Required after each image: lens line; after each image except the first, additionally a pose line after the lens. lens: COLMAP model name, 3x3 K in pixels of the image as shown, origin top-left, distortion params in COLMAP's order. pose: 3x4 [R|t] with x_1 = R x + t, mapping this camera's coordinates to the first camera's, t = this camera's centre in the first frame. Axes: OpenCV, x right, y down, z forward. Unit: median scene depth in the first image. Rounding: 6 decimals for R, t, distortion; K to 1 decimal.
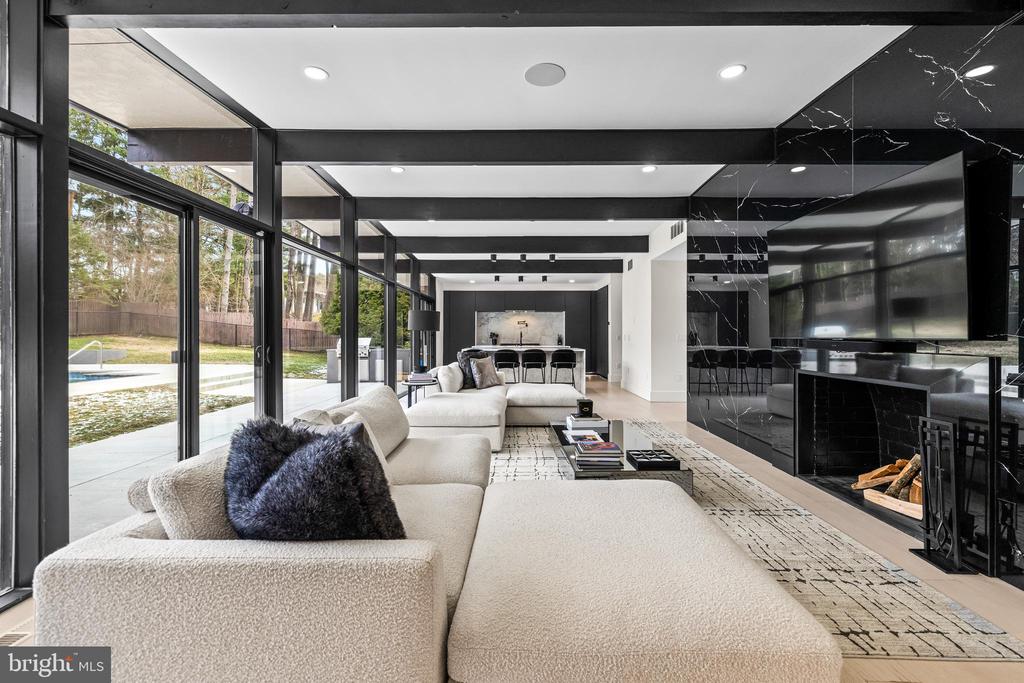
lens RADIAL K [[434.2, 0, 507.8], [0, 434.2, 335.2], [0, 0, 1]] dist [-0.002995, 0.002032]
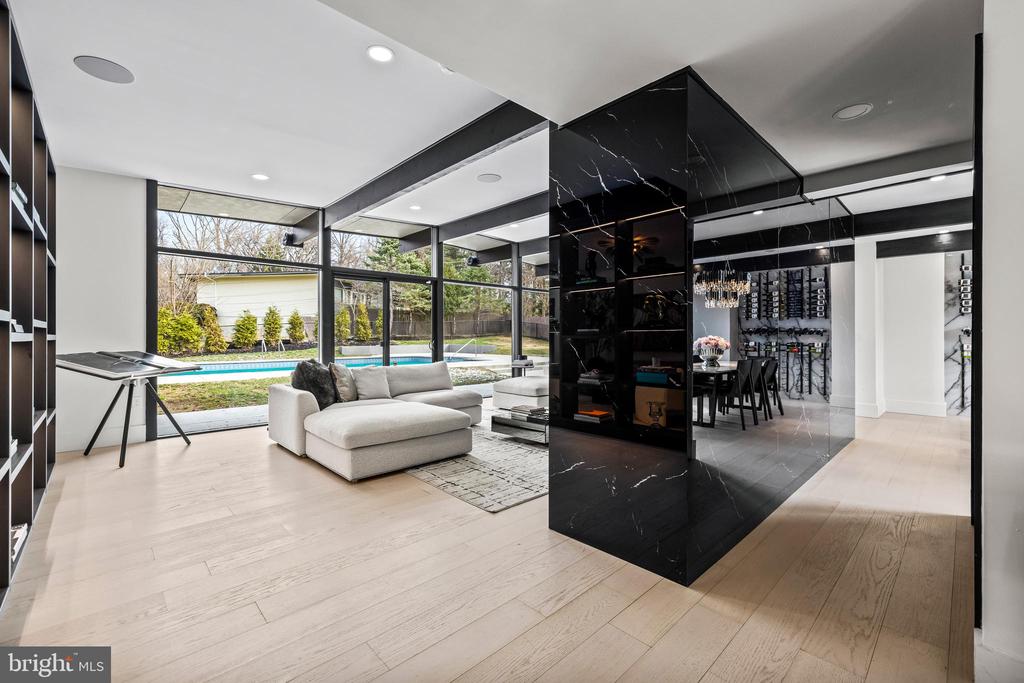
lens RADIAL K [[434.2, 0, 513.6], [0, 434.2, 340.6], [0, 0, 1]] dist [-0.002995, 0.002032]
pose [[0.690924, 0.007659, -0.722887, 0.631289], [0.000860, 0.999934, 0.011416, 0.002731], [0.722927, -0.008509, 0.690872, -0.042576]]
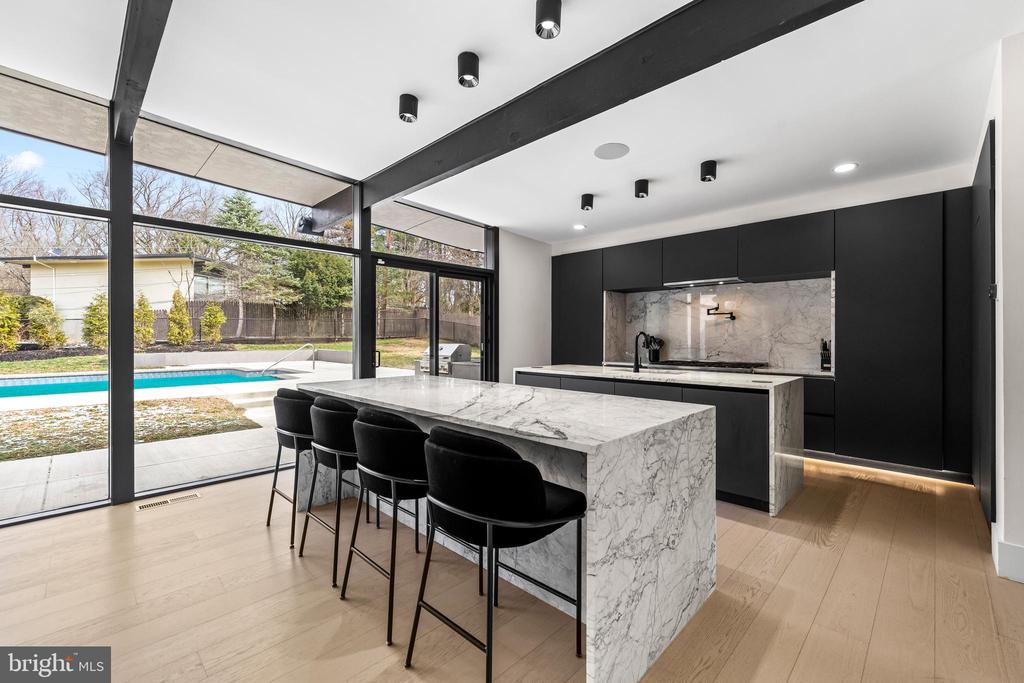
lens RADIAL K [[434.2, 0, 513.0], [0, 434.2, 340.7], [0, 0, 1]] dist [-0.002995, 0.002032]
pose [[0.734295, 0.007083, -0.678794, 0.327109], [-0.002762, 0.999968, 0.007446, -0.005913], [0.678825, -0.003593, 0.734291, 1.073874]]
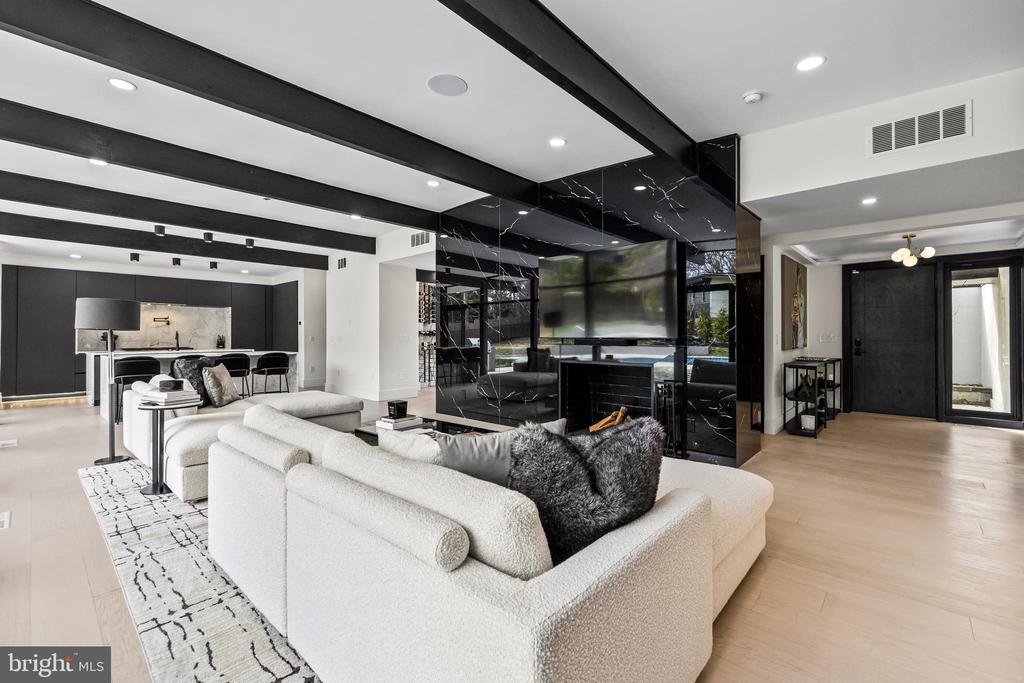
lens RADIAL K [[434.2, 0, 519.2], [0, 434.2, 341.5], [0, 0, 1]] dist [-0.002995, 0.002032]
pose [[0.650684, -0.010913, 0.759270, -0.253962], [0.001276, 0.999911, 0.013278, -0.000662], [-0.759348, -0.007670, 0.650640, 0.089536]]
